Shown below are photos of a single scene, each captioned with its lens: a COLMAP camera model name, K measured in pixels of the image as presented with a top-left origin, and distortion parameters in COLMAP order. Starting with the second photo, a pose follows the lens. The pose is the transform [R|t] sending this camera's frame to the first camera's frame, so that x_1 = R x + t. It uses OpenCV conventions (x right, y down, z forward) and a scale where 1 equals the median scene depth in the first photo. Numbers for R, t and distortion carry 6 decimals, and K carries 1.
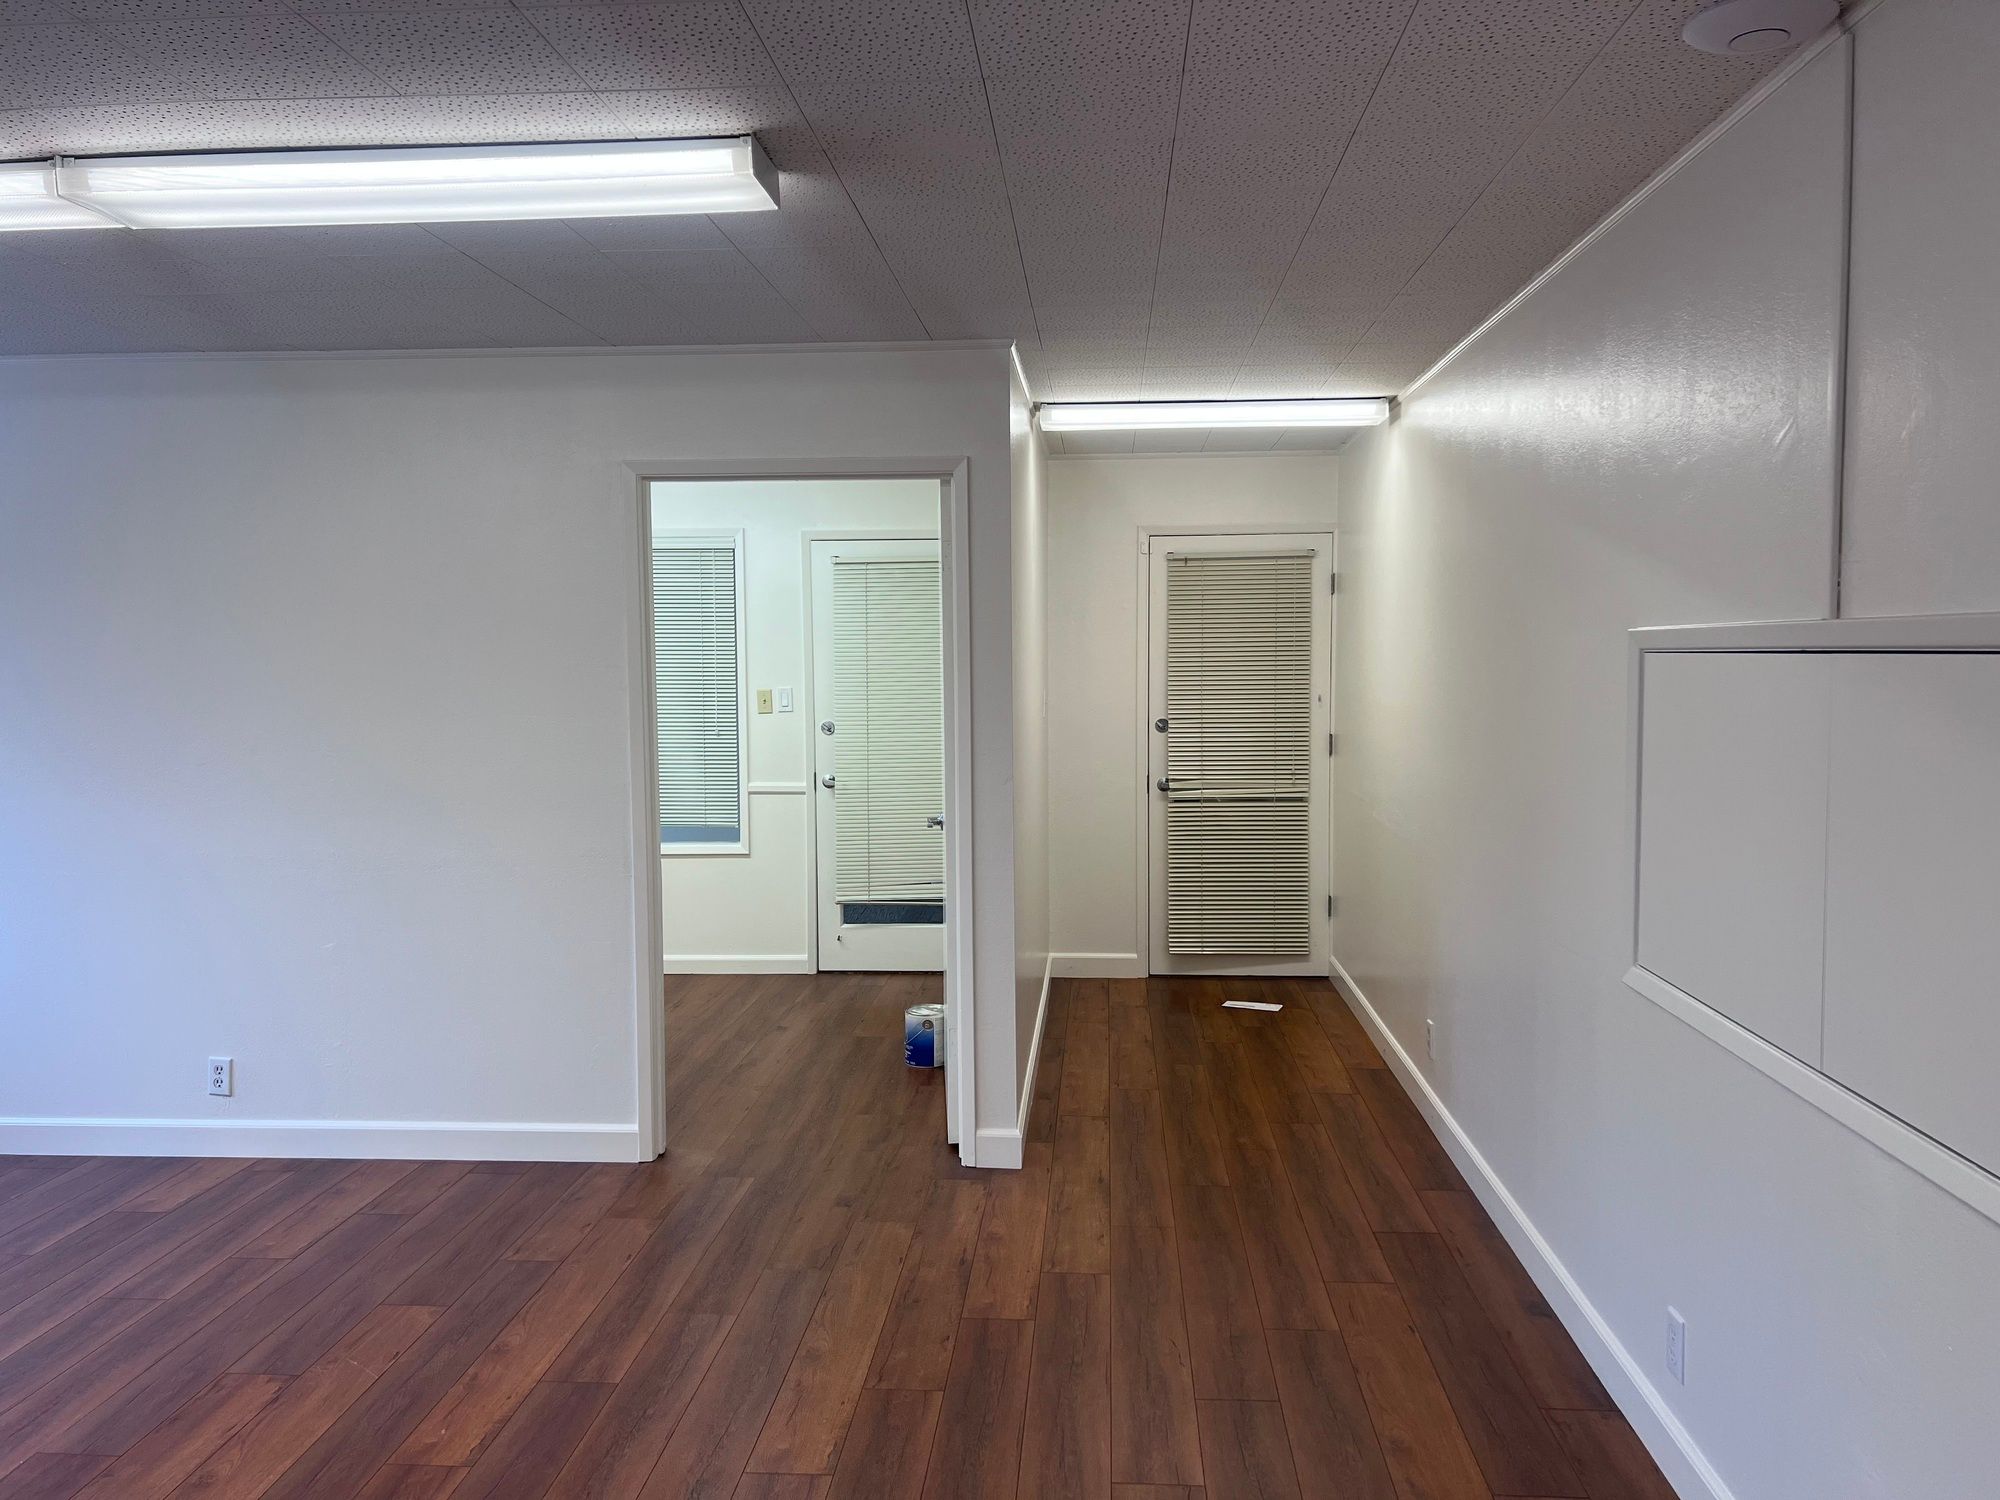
lens RADIAL K [[1502.0, 0, 1007.6], [0, 1502.0, 754.0], [0, 0, 1]] dist [0.059606, -0.061156]
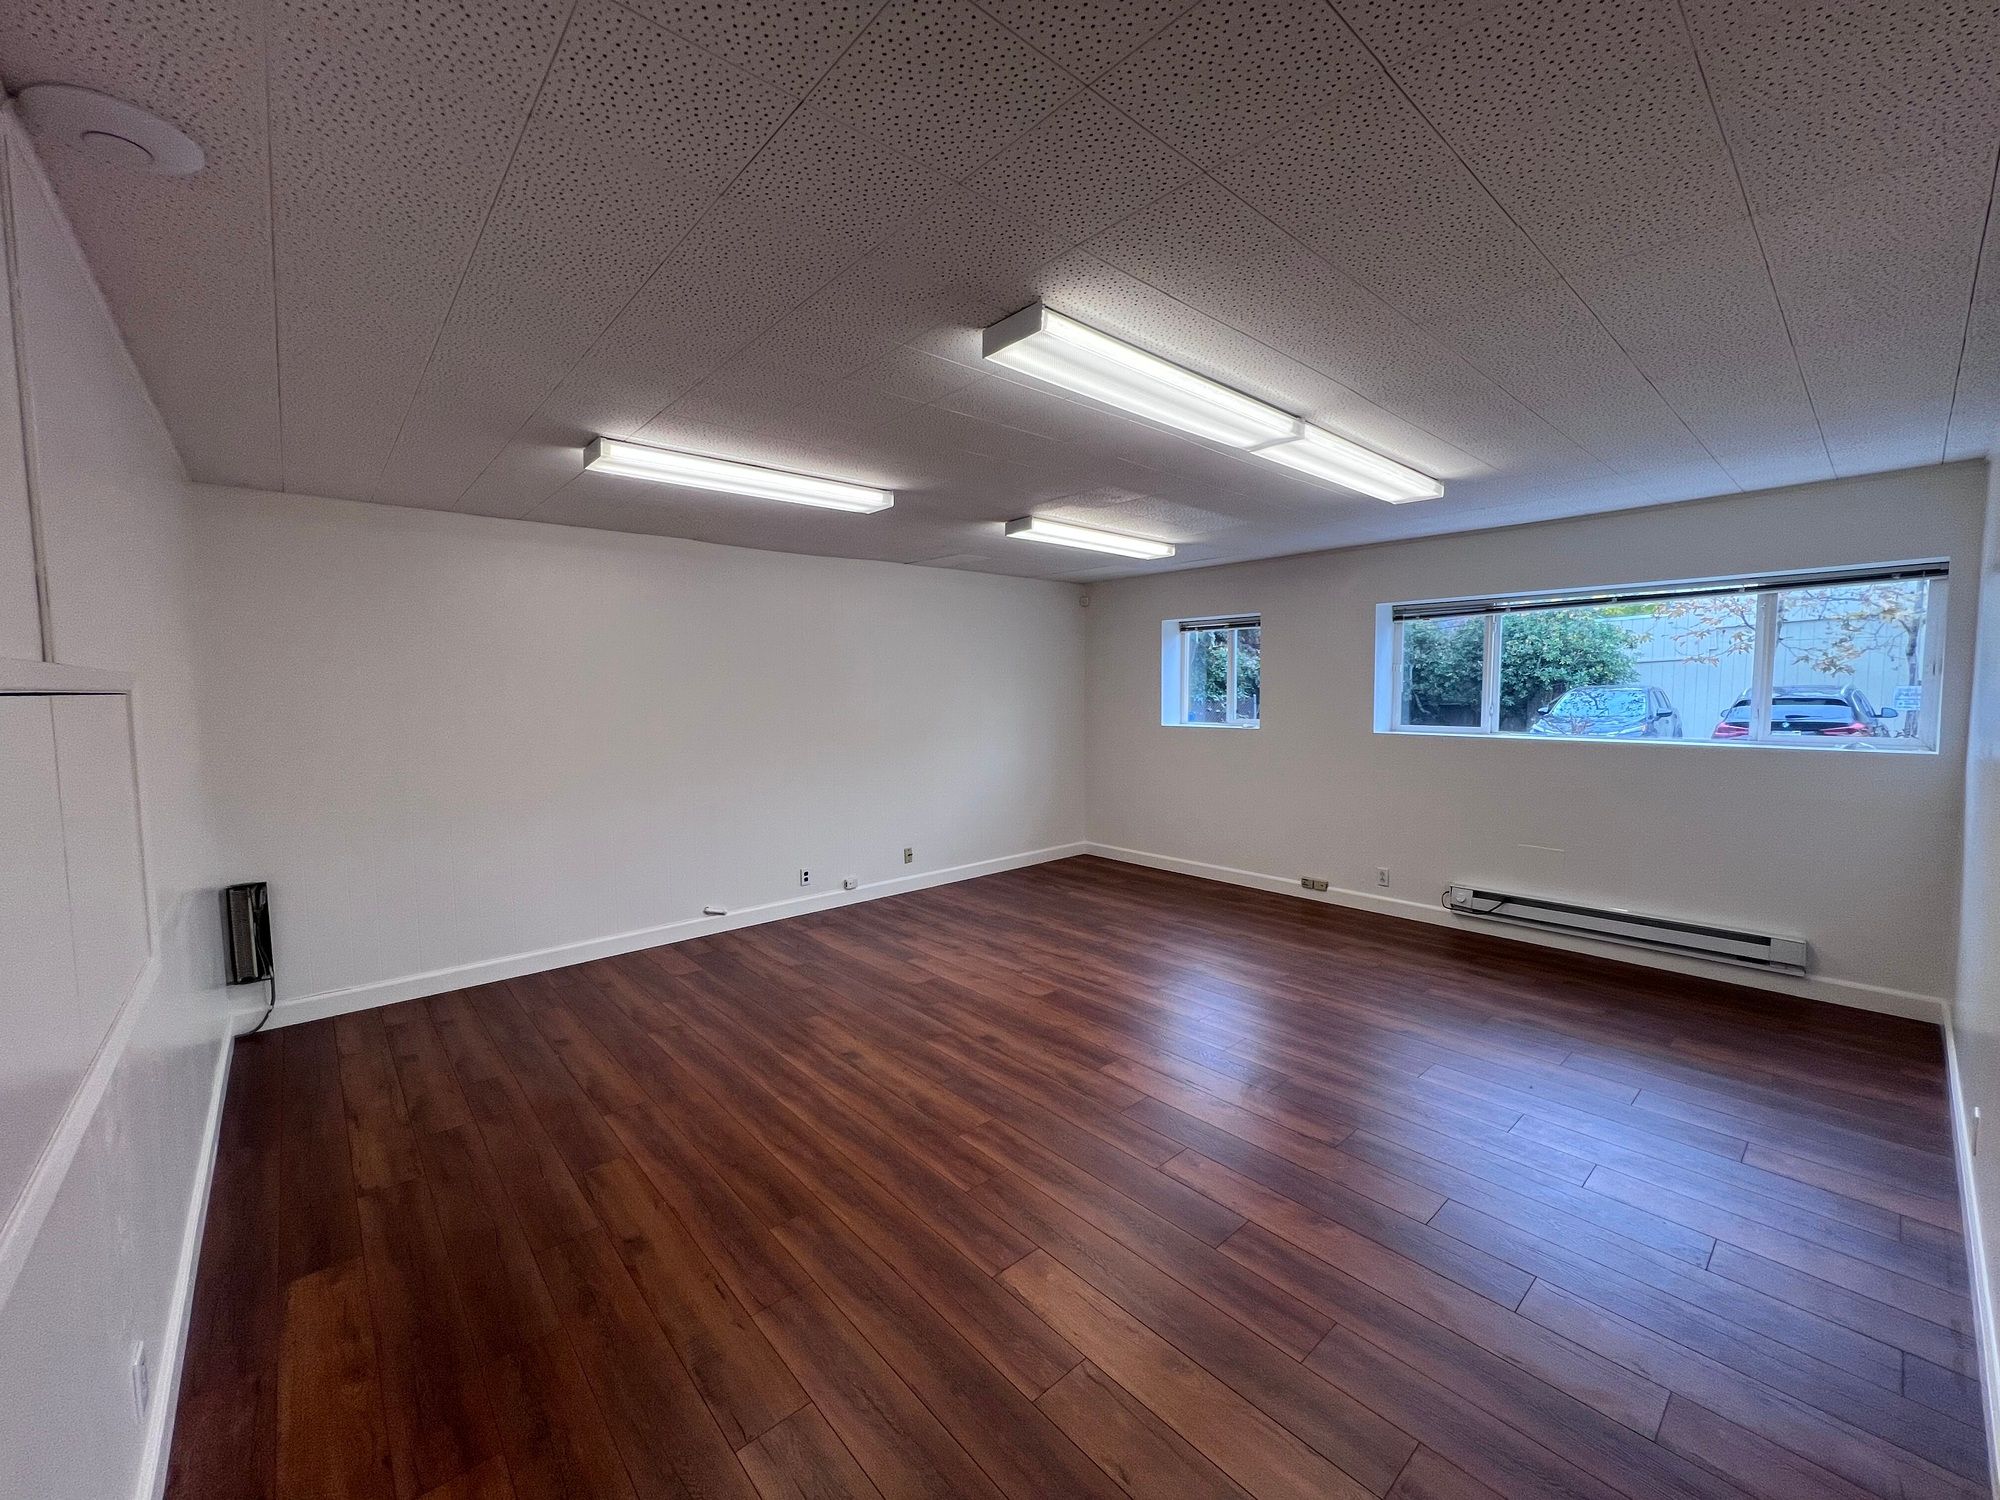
lens RADIAL K [[804.8, 0, 1002.4], [0, 804.8, 744.5], [0, 0, 1]] dist [0.002577, -0.002133]
pose [[-0.698793, 0.062841, -0.712559, 0.239541], [-0.037105, 0.991608, 0.123839, -0.063055], [0.714361, 0.112977, -0.690597, 0.945652]]
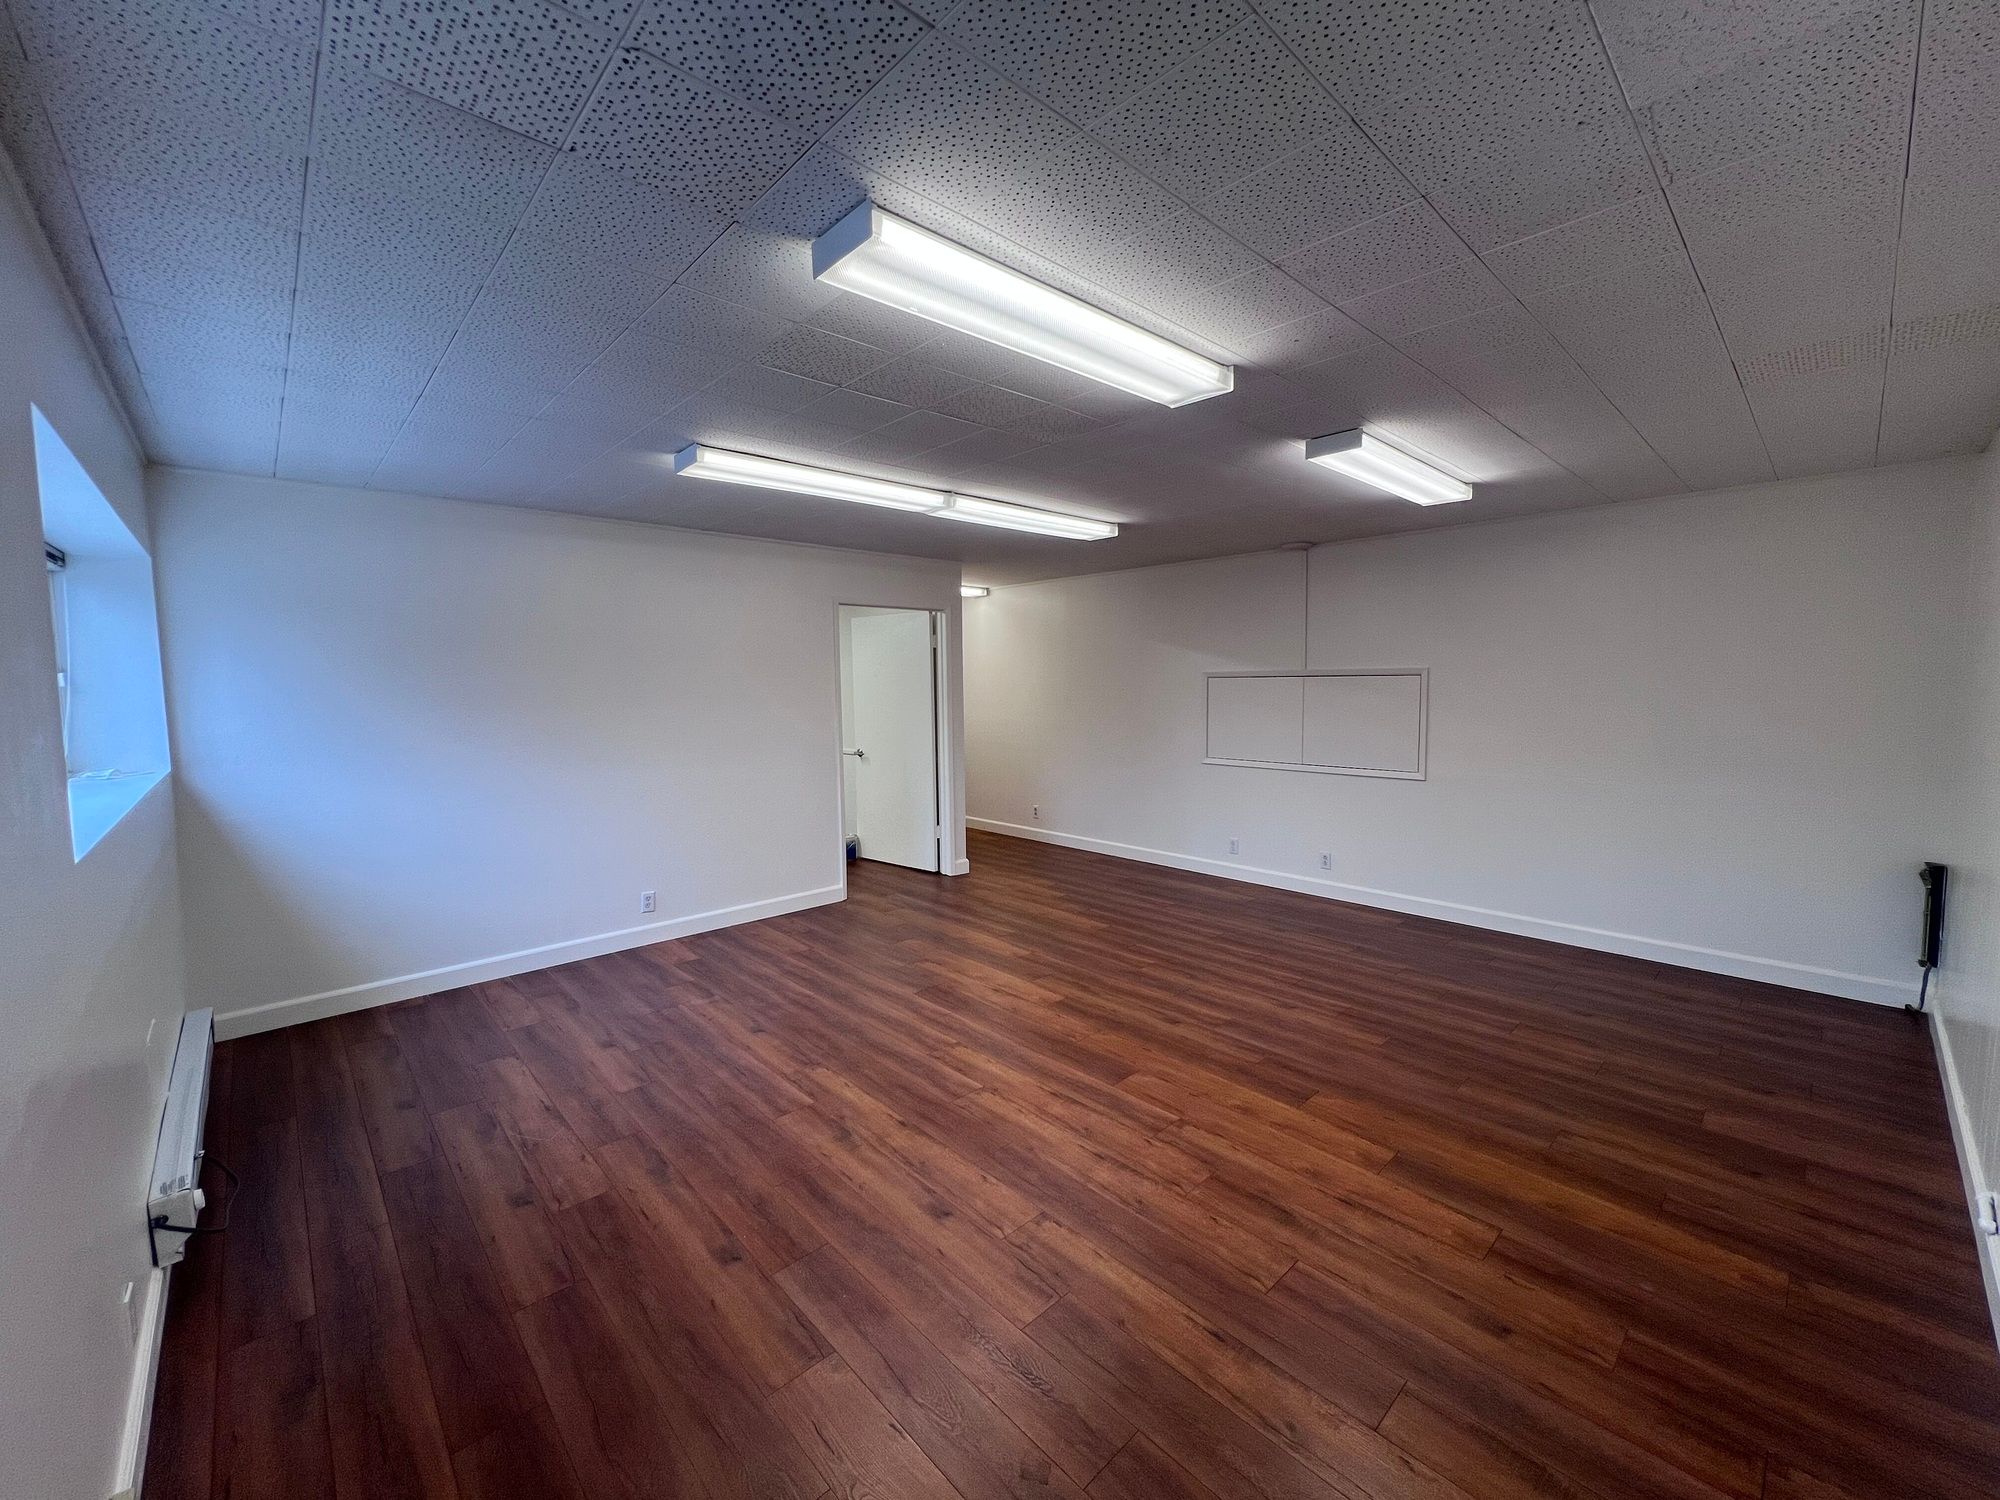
lens RADIAL K [[804.8, 0, 1000.8], [0, 804.8, 748.6], [0, 0, 1]] dist [0.002577, -0.002133]
pose [[0.679867, -0.063339, 0.730595, -1.000113], [0.056573, 0.997824, 0.033861, 0.010973], [-0.731150, 0.018311, 0.681971, -0.018282]]
